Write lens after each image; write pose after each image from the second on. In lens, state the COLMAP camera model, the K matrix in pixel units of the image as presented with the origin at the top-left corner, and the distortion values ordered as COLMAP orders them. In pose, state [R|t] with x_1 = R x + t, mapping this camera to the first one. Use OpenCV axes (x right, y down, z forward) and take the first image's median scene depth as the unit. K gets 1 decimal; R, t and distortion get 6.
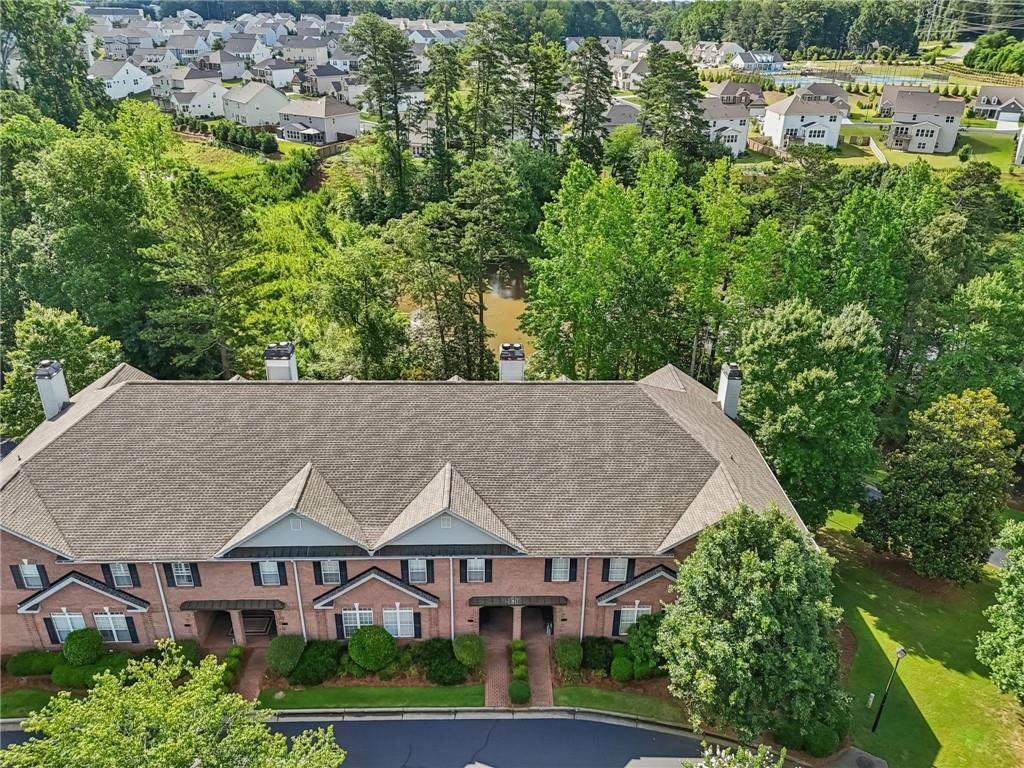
lens RADIAL K [[760.9, 0, 512.0], [0, 760.9, 384.0], [0, 0, 1]] dist [0.047014, -0.030179]
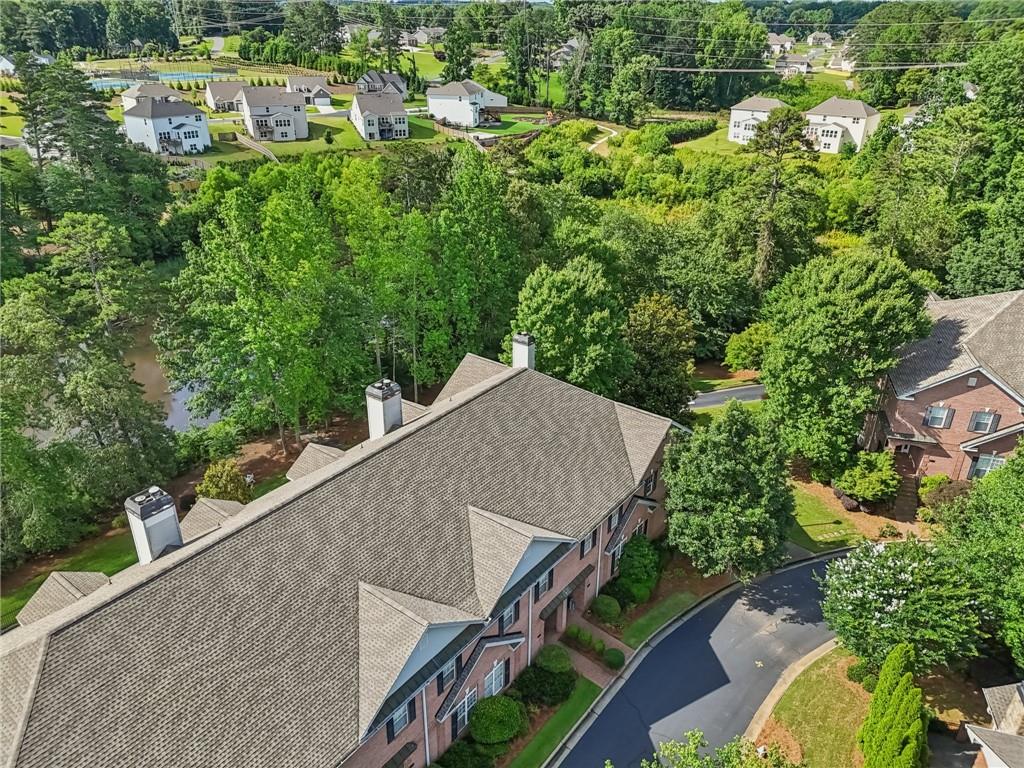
lens RADIAL K [[750.1, 0, 512.0], [0, 750.1, 384.0], [0, 0, 1]] dist [0.095467, -0.106979]
pose [[0.633958, -0.354215, 0.687480, -0.652111], [0.348294, 0.924459, 0.155136, -0.168512], [-0.690498, 0.141095, 0.709439, 0.263325]]
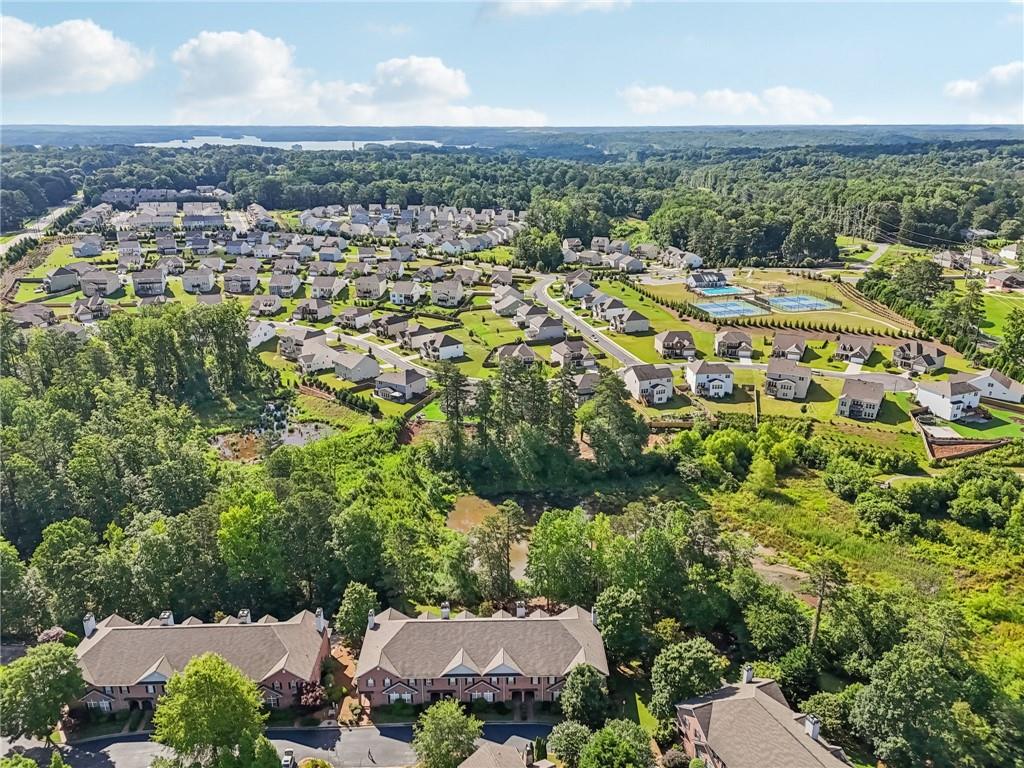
lens RADIAL K [[750.1, 0, 512.0], [0, 750.1, 384.0], [0, 0, 1]] dist [0.095467, -0.106979]
pose [[0.999779, -0.011276, -0.017738, 0.032957], [0.008776, 0.990779, -0.135204, -0.611616], [0.019099, 0.135018, 0.990659, -2.543296]]
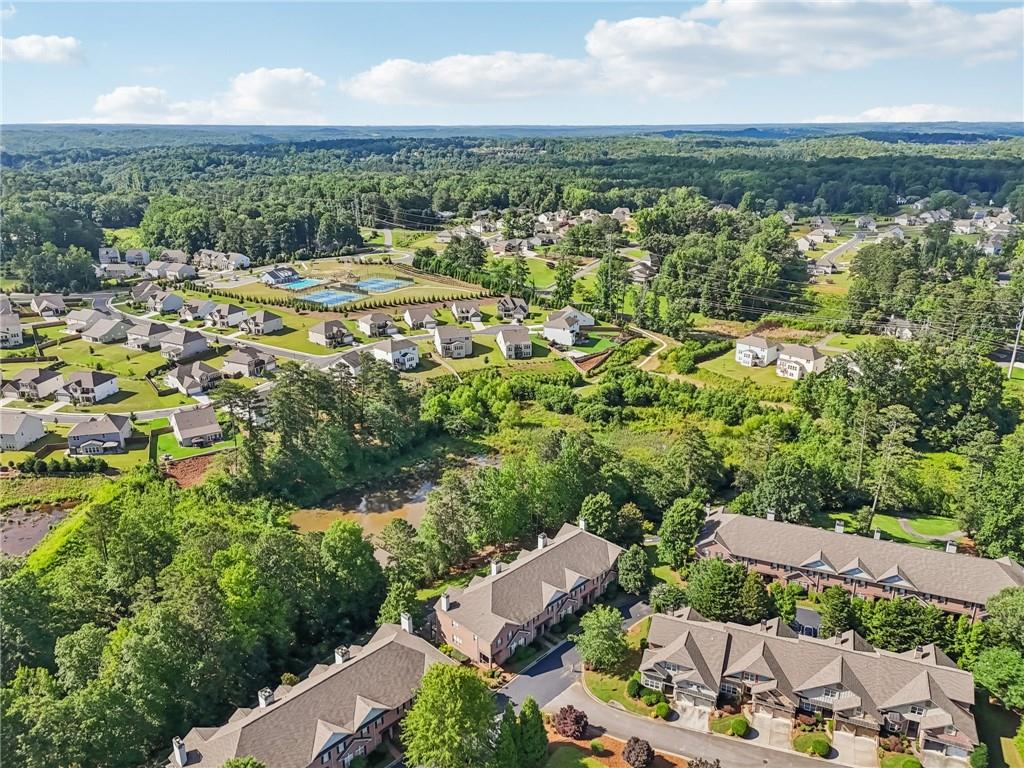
lens RADIAL K [[750.1, 0, 512.0], [0, 750.1, 384.0], [0, 0, 1]] dist [0.095467, -0.106979]
pose [[0.727549, -0.238324, 0.643331, -2.644403], [0.318634, 0.947833, -0.009218, -0.876967], [-0.607573, 0.211693, 0.765533, -2.113339]]
